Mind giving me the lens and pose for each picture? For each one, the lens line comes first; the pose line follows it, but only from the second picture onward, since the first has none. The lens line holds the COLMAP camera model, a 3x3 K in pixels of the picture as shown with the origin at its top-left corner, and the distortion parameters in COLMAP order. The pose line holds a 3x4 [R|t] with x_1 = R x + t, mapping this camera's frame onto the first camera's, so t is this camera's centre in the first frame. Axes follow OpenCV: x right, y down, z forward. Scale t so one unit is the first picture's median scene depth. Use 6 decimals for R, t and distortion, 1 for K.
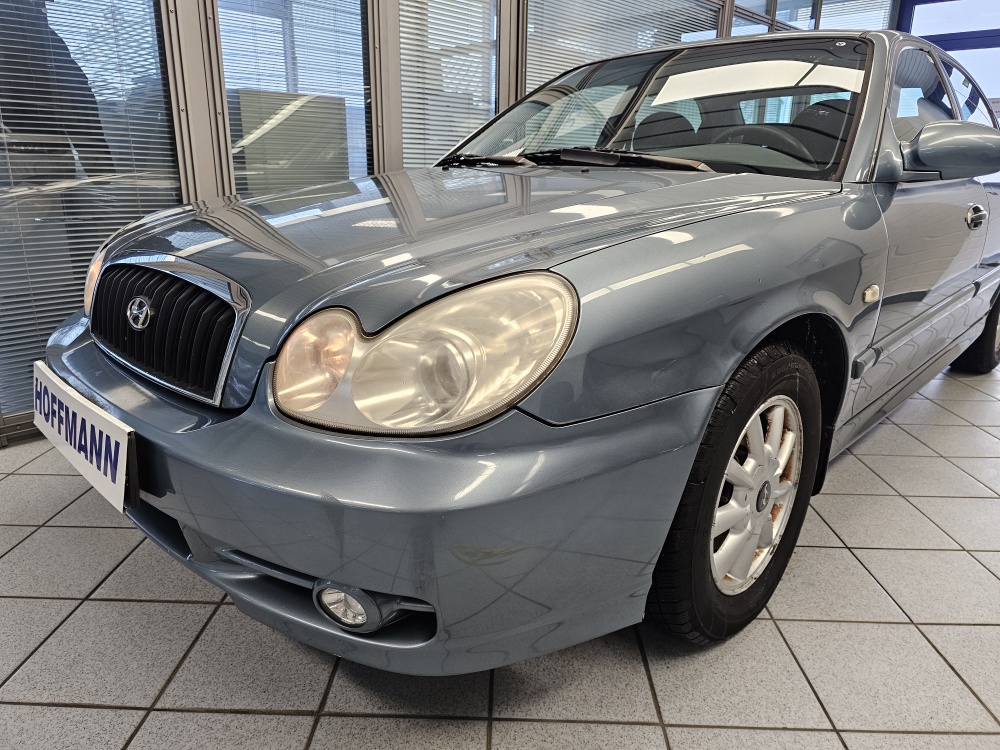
lens RADIAL K [[675.4, 0, 496.9], [0, 675.4, 370.2], [0, 0, 1]] dist [0.070823, -0.062127]
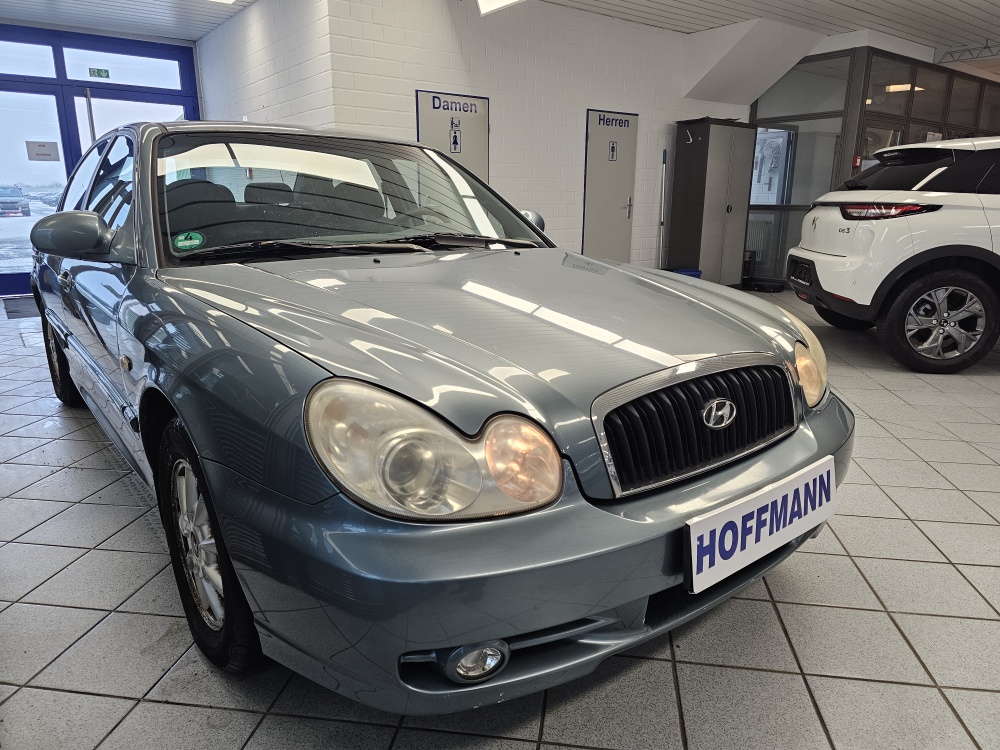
lens RADIAL K [[675.4, 0, 496.9], [0, 675.4, 370.2], [0, 0, 1]] dist [0.070823, -0.062127]
pose [[0.102256, -0.261036, 0.959898, -1.506954], [0.281773, 0.933036, 0.223714, -0.469407], [-0.954017, 0.247597, 0.168961, 1.044484]]
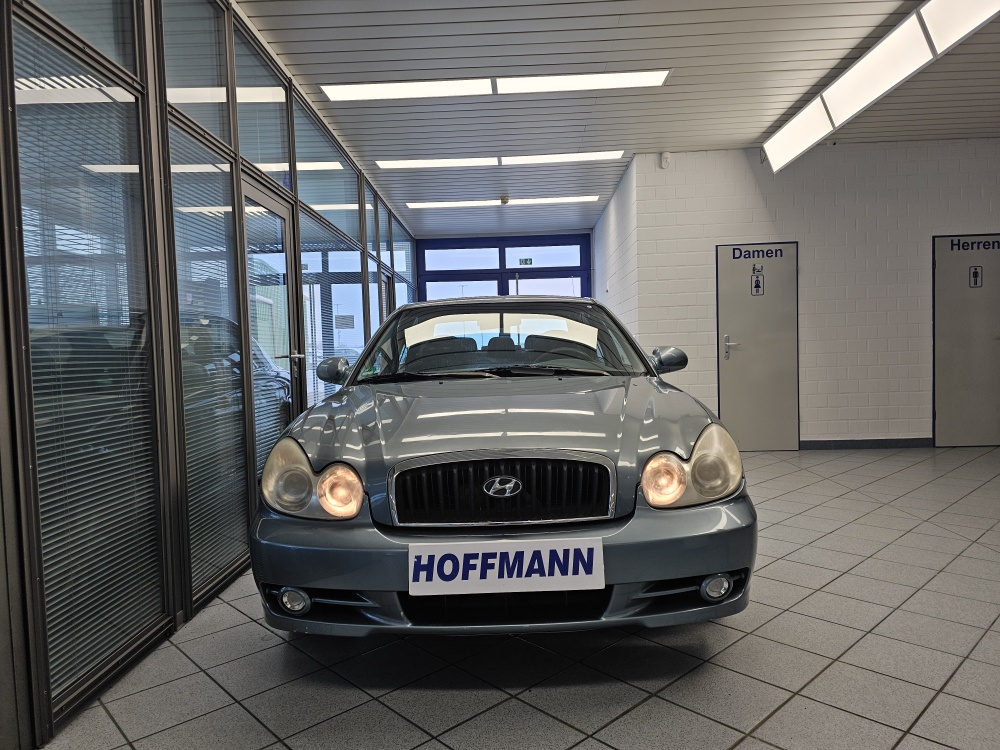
lens RADIAL K [[675.4, 0, 496.9], [0, 675.4, 370.2], [0, 0, 1]] dist [0.070823, -0.062127]
pose [[0.708433, -0.061921, 0.703056, -1.486612], [0.244993, 0.955778, -0.162688, -0.082998], [-0.661892, 0.287497, 0.692275, -0.145726]]
